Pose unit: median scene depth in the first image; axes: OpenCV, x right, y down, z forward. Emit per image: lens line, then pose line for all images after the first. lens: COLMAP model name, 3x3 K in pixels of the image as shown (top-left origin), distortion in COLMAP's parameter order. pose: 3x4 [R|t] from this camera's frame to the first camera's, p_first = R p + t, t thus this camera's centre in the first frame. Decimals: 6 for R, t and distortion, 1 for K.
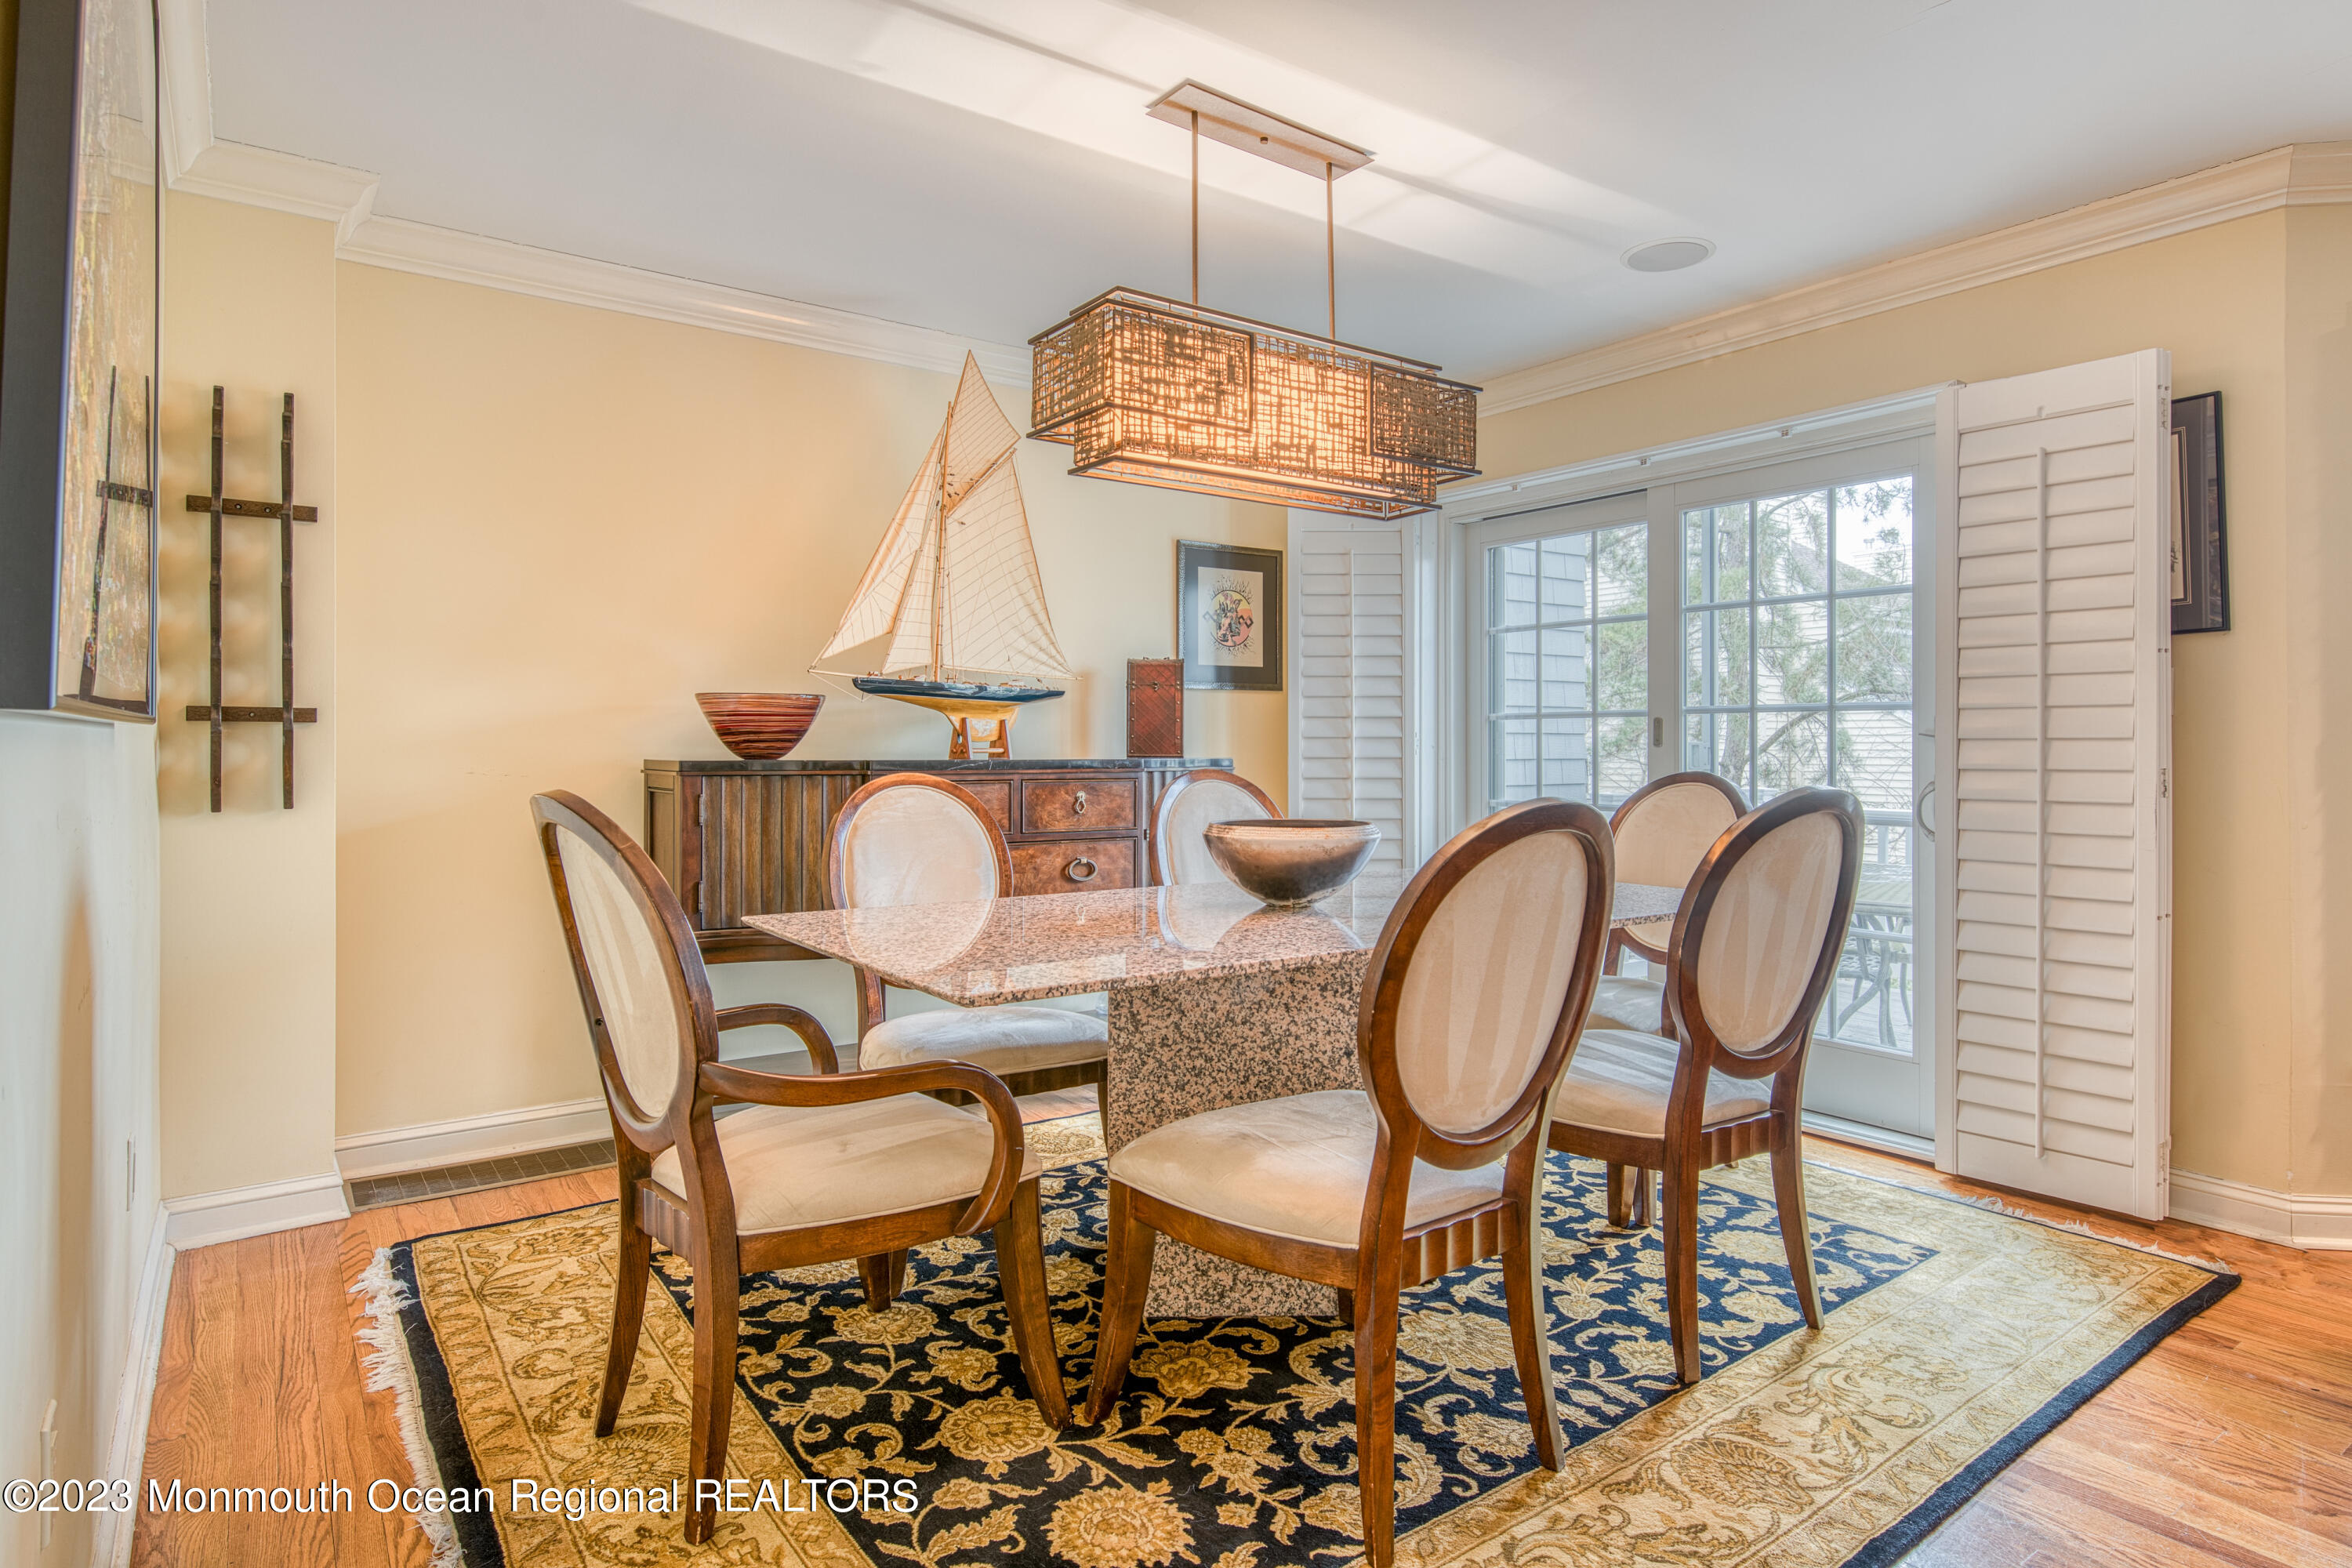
lens RADIAL K [[1268.1, 0, 1161.3], [0, 1268.1, 743.2], [0, 0, 1]] dist [0.011226, -0.000720]
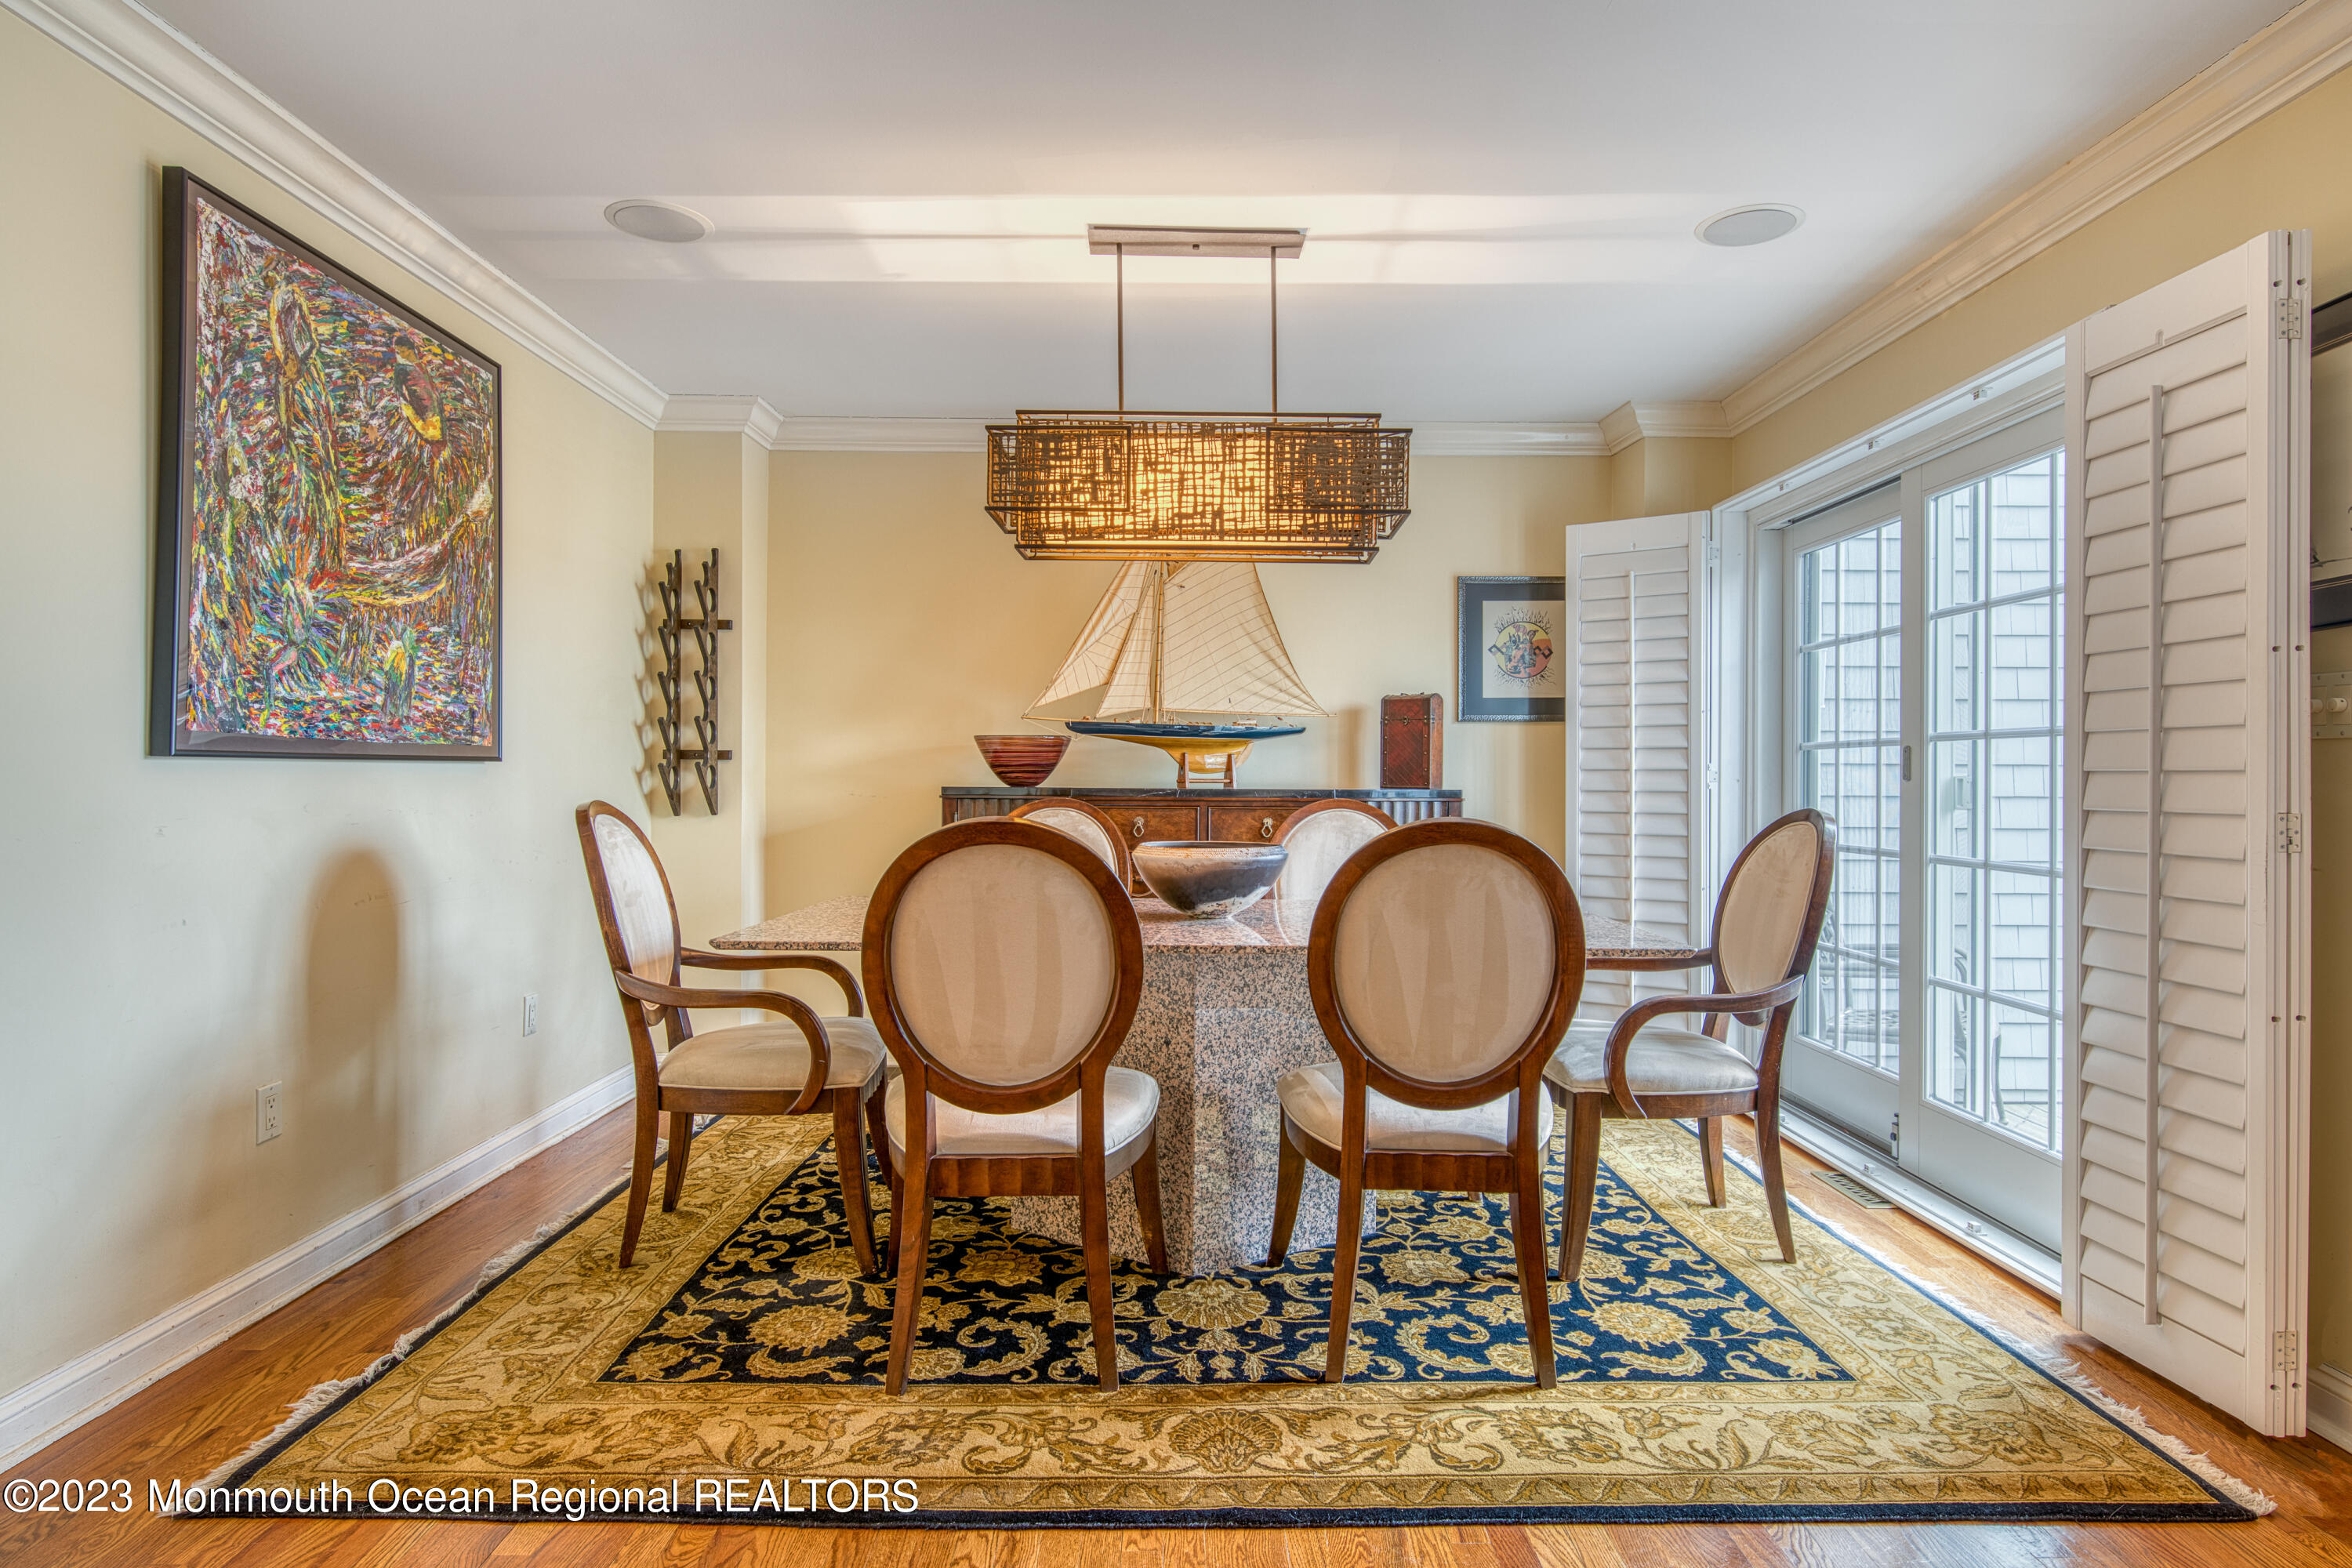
lens RADIAL K [[1268.1, 0, 1175.1], [0, 1268.1, 778.9], [0, 0, 1]] dist [0.011226, -0.000720]
pose [[0.819045, 0.004355, -0.573713, 0.731728], [-0.003369, 0.999990, 0.002781, 0.001293], [0.573720, -0.000345, 0.819051, 0.053414]]
